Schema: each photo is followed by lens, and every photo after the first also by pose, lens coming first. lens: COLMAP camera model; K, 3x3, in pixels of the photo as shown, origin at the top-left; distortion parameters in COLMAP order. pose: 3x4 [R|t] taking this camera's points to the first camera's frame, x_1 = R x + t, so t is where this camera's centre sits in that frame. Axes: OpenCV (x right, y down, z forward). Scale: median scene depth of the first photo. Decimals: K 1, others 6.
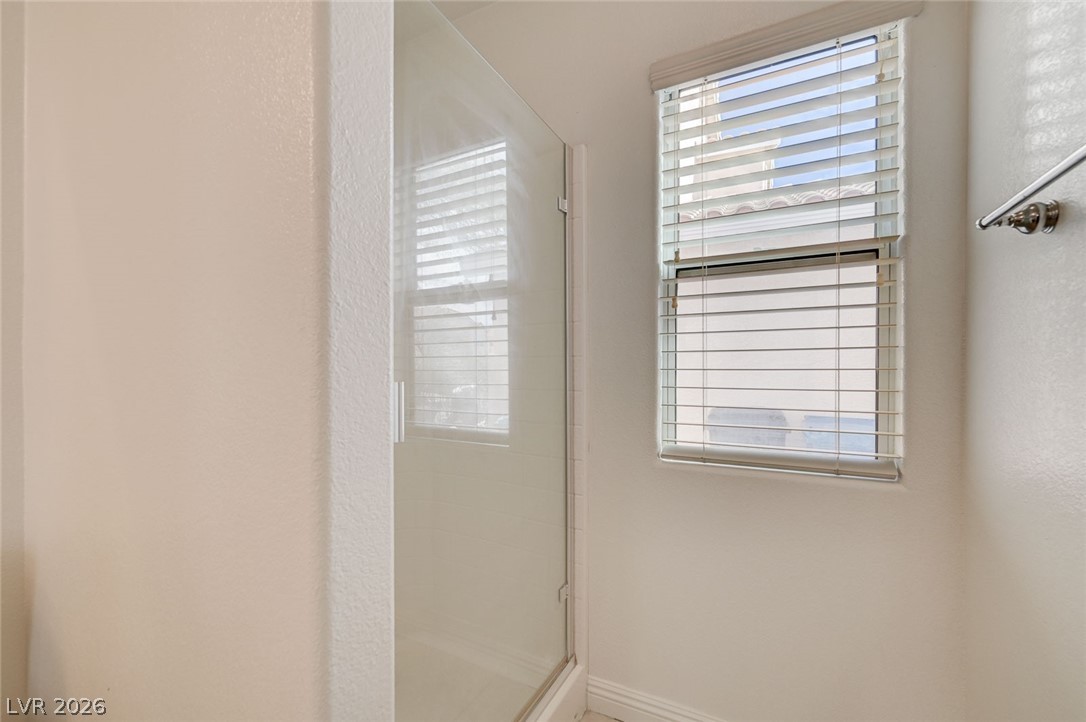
lens RADIAL K [[436.5, 0, 549.4], [0, 436.5, 362.1], [0, 0, 1]] dist [-0.003579, 0.000078]
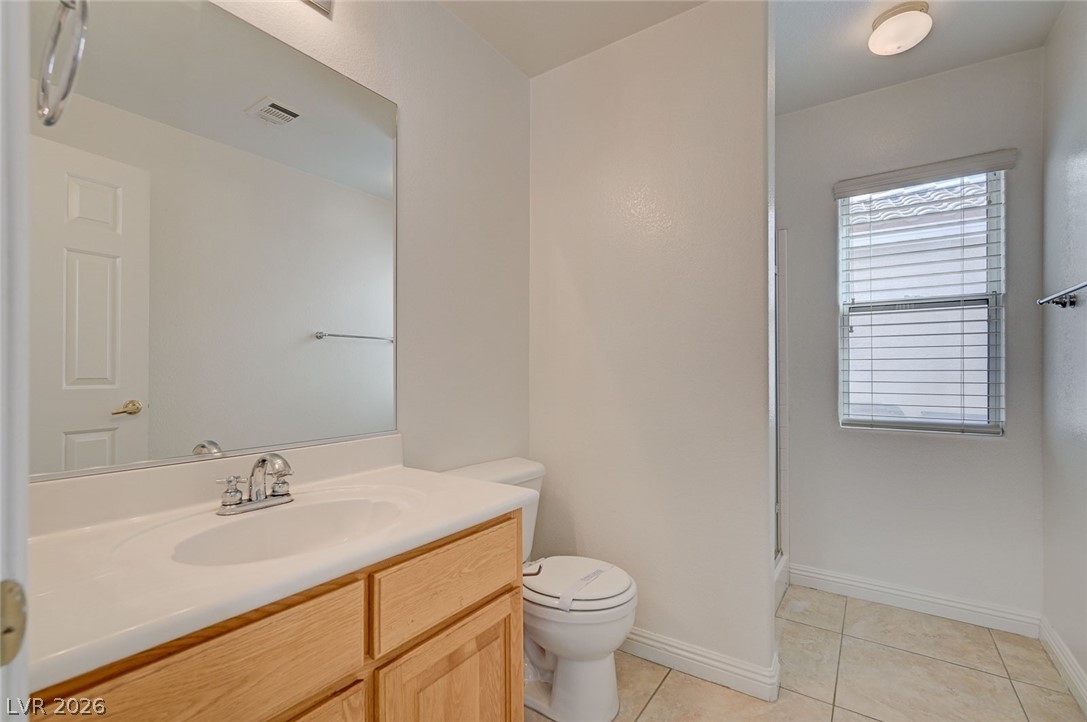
lens RADIAL K [[470.6, 0, 538.4], [0, 470.6, 364.0], [0, 0, 1]] dist [-0.004297, -0.001249]
pose [[0.993819, 0.003486, -0.110955, -0.765765], [-0.004937, 0.999906, -0.012804, 0.024078], [0.110900, 0.013272, 0.993743, -0.980175]]
